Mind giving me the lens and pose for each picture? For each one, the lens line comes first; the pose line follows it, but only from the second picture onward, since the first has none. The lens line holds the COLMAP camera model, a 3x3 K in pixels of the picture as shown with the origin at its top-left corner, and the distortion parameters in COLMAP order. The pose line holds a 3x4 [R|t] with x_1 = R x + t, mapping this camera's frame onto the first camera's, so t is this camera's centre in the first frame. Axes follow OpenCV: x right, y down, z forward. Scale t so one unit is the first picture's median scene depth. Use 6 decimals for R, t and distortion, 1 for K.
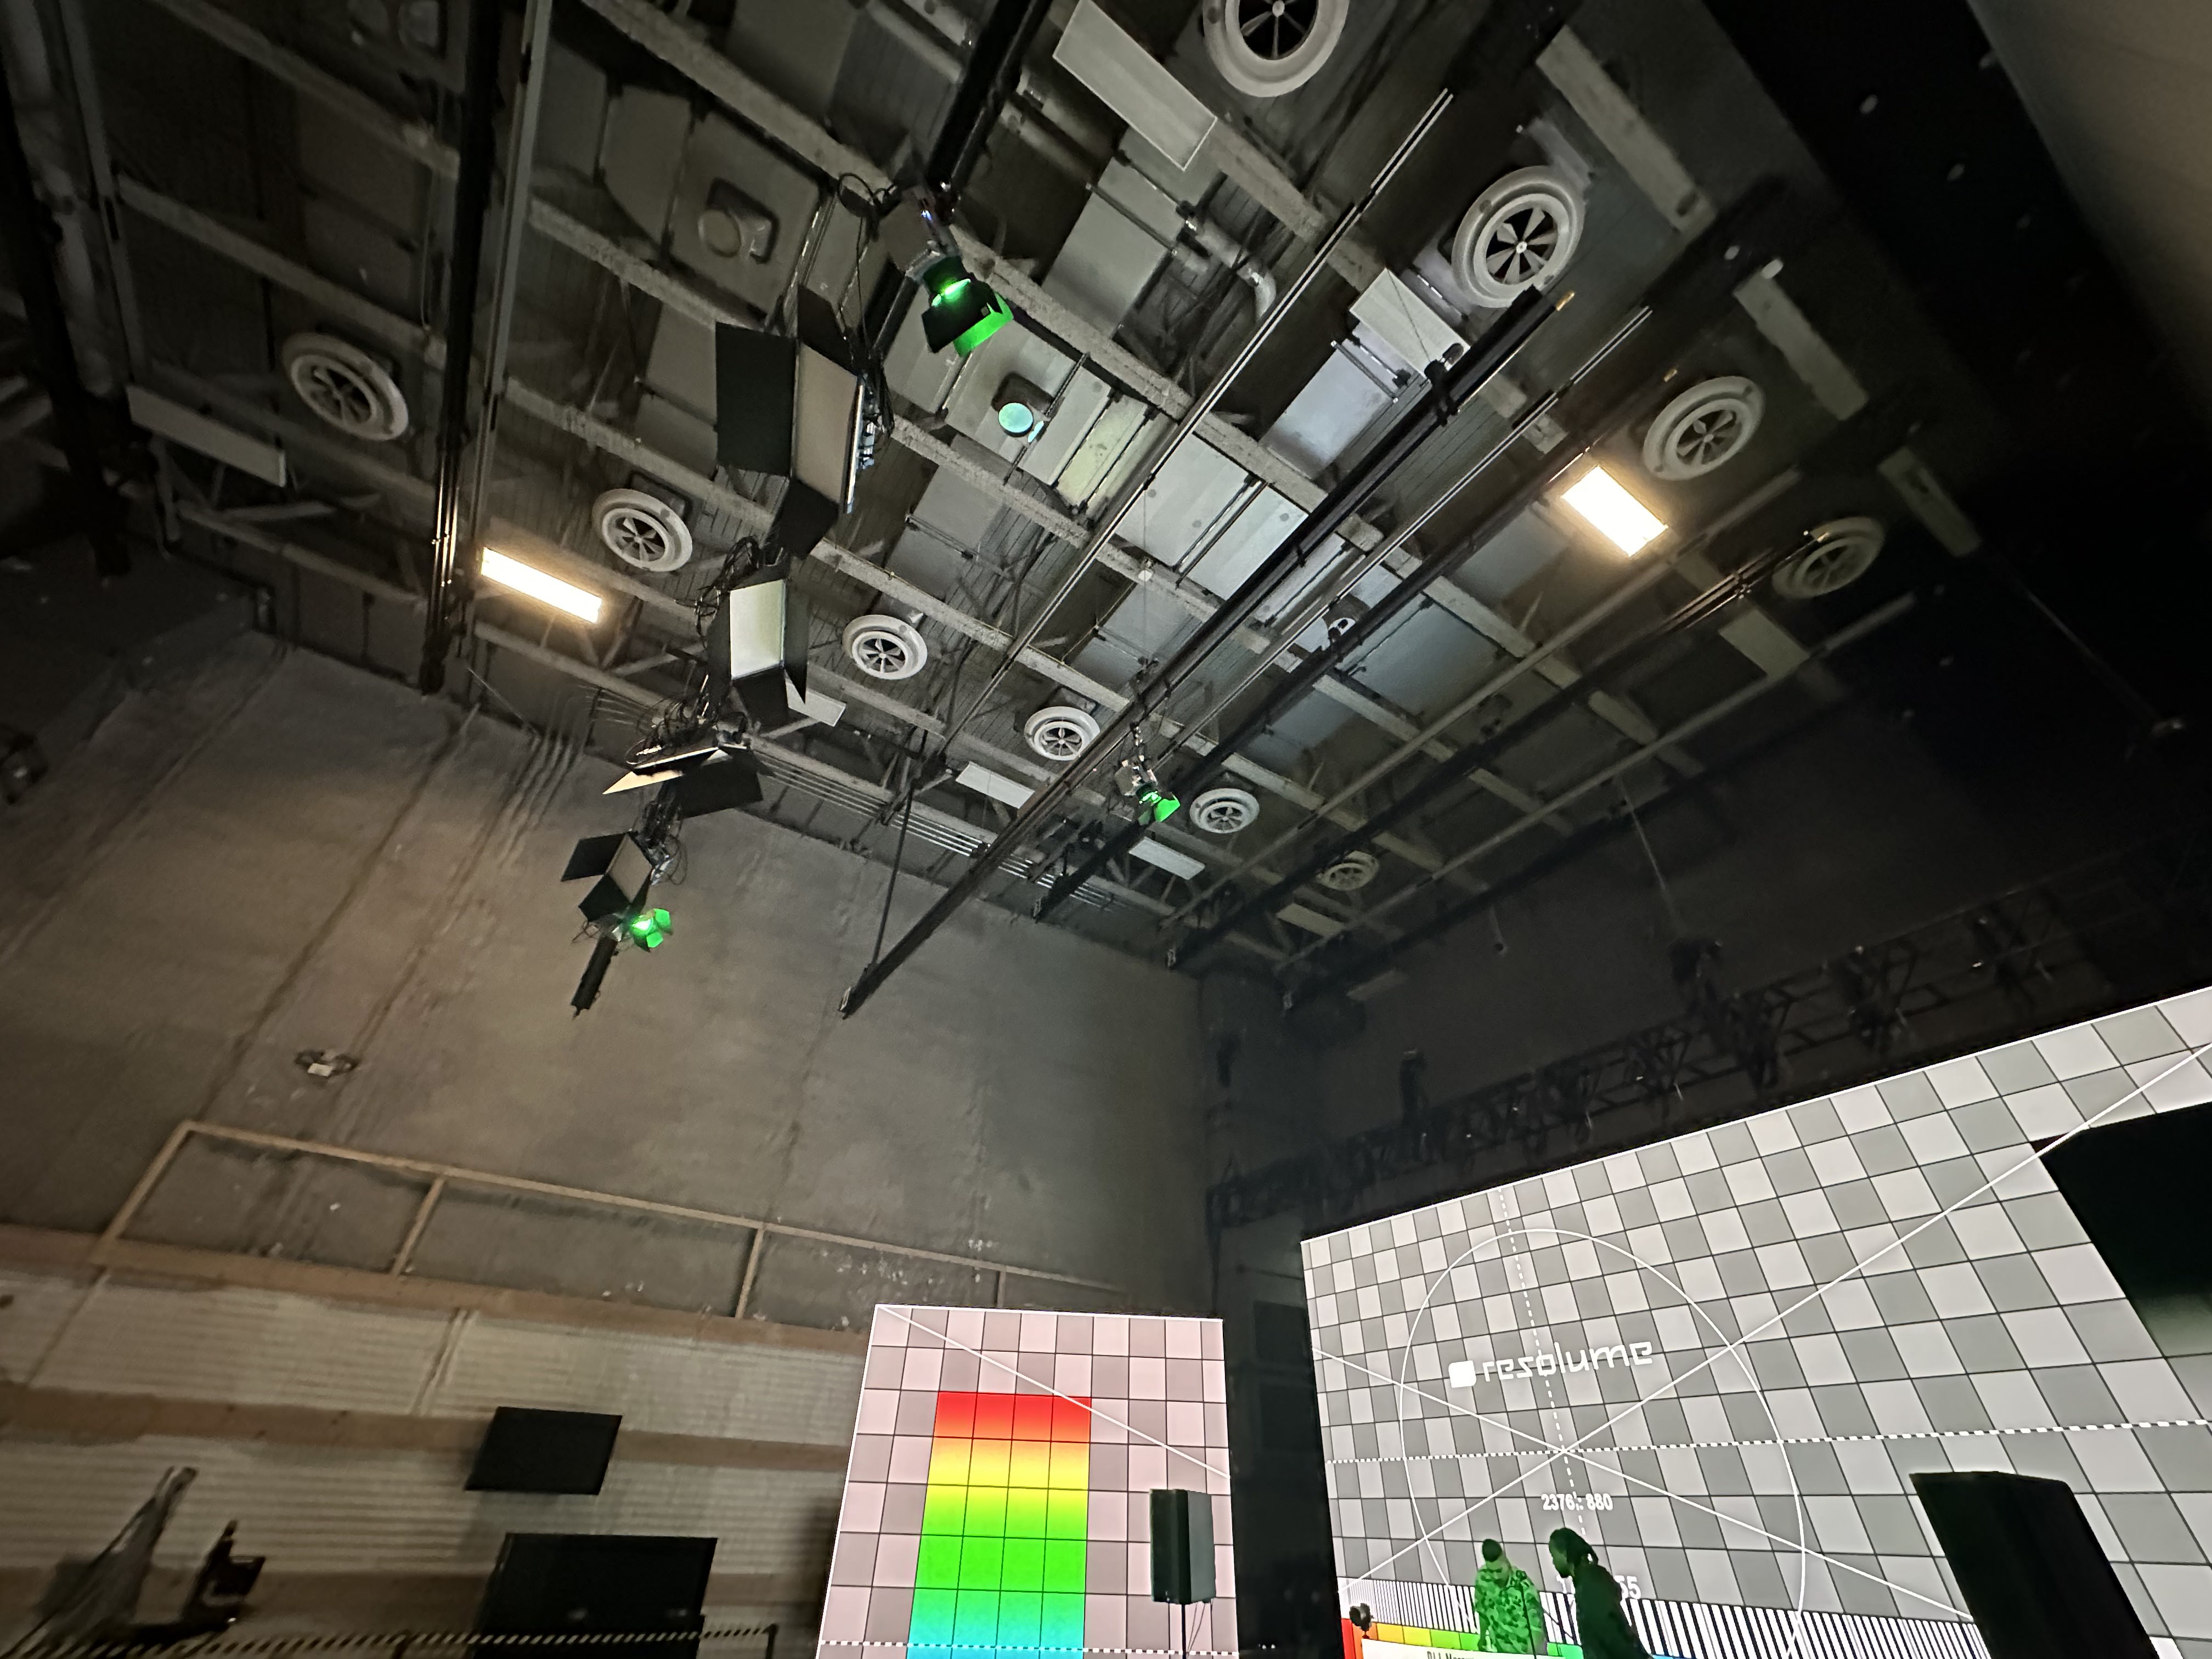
lens RADIAL K [[881.2, 0, 1106.0], [0, 881.2, 829.5], [0, 0, 1]] dist [-0.001658, 0.000106]
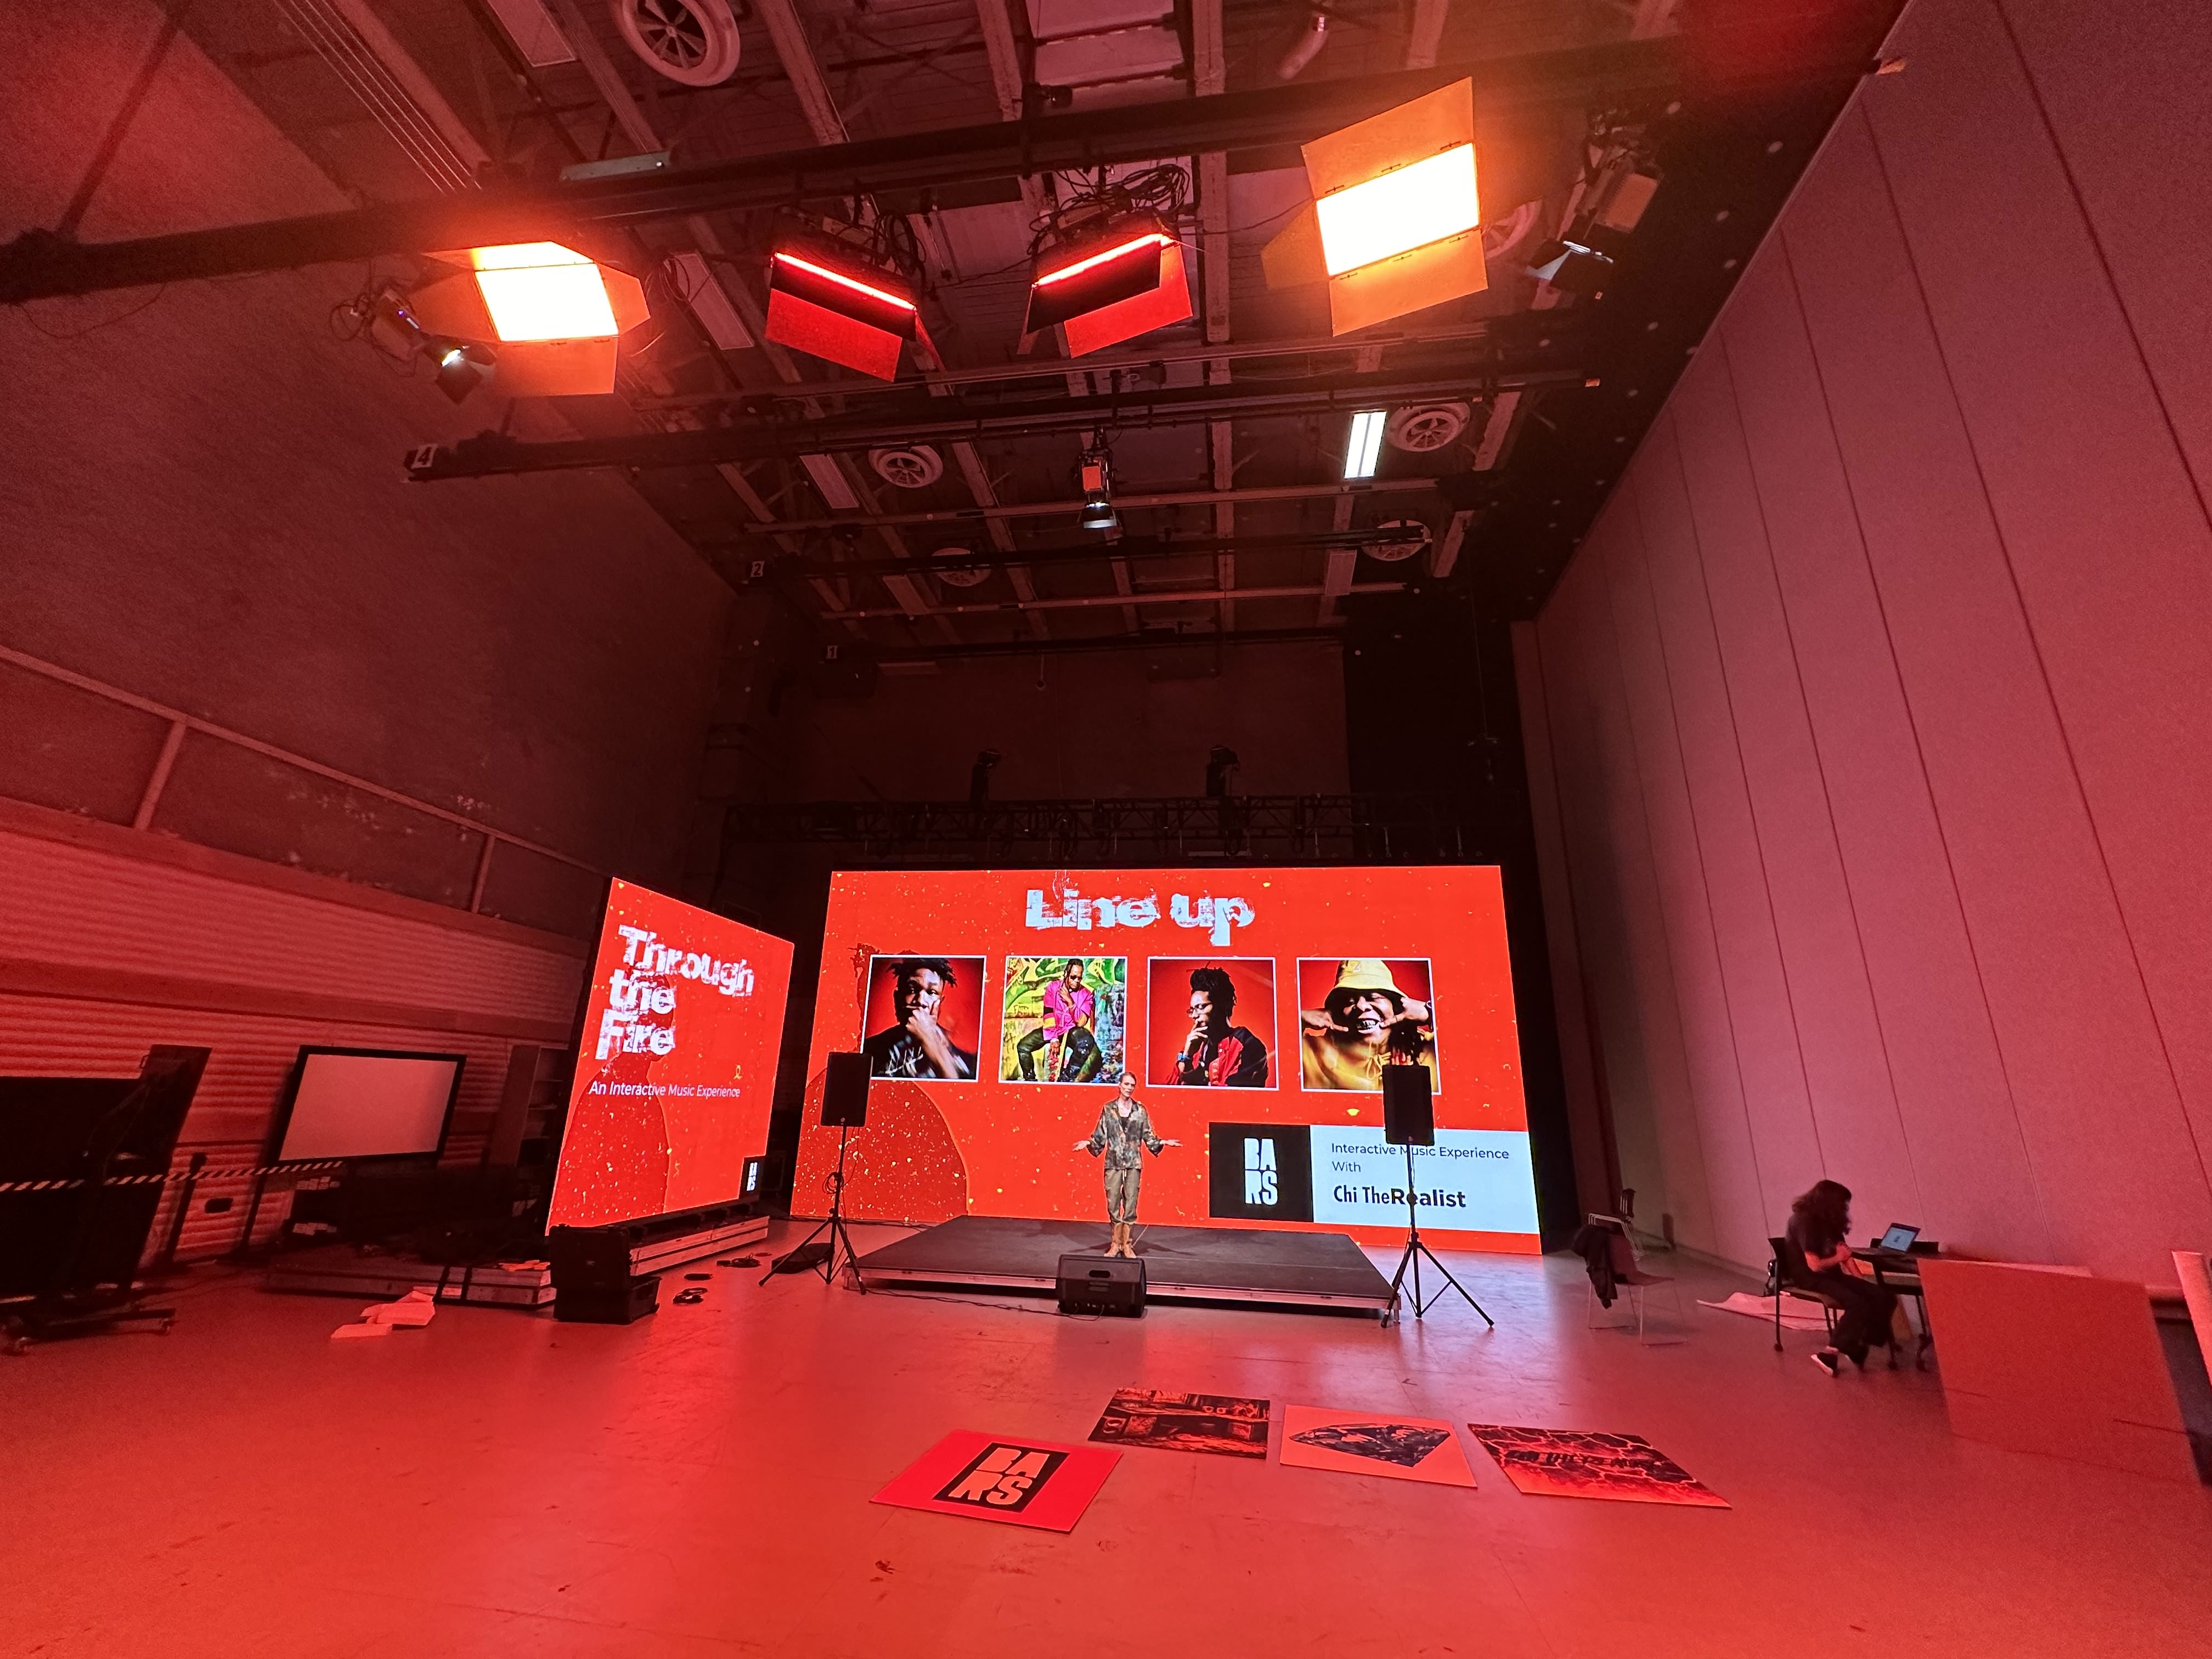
lens RADIAL K [[881.2, 0, 1106.0], [0, 881.2, 829.5], [0, 0, 1]] dist [-0.001658, 0.000106]
pose [[0.670671, 0.210969, 0.711121, -0.412293], [-0.471298, 0.861506, 0.188906, 0.050787], [-0.572781, -0.461844, 0.677216, 0.068192]]
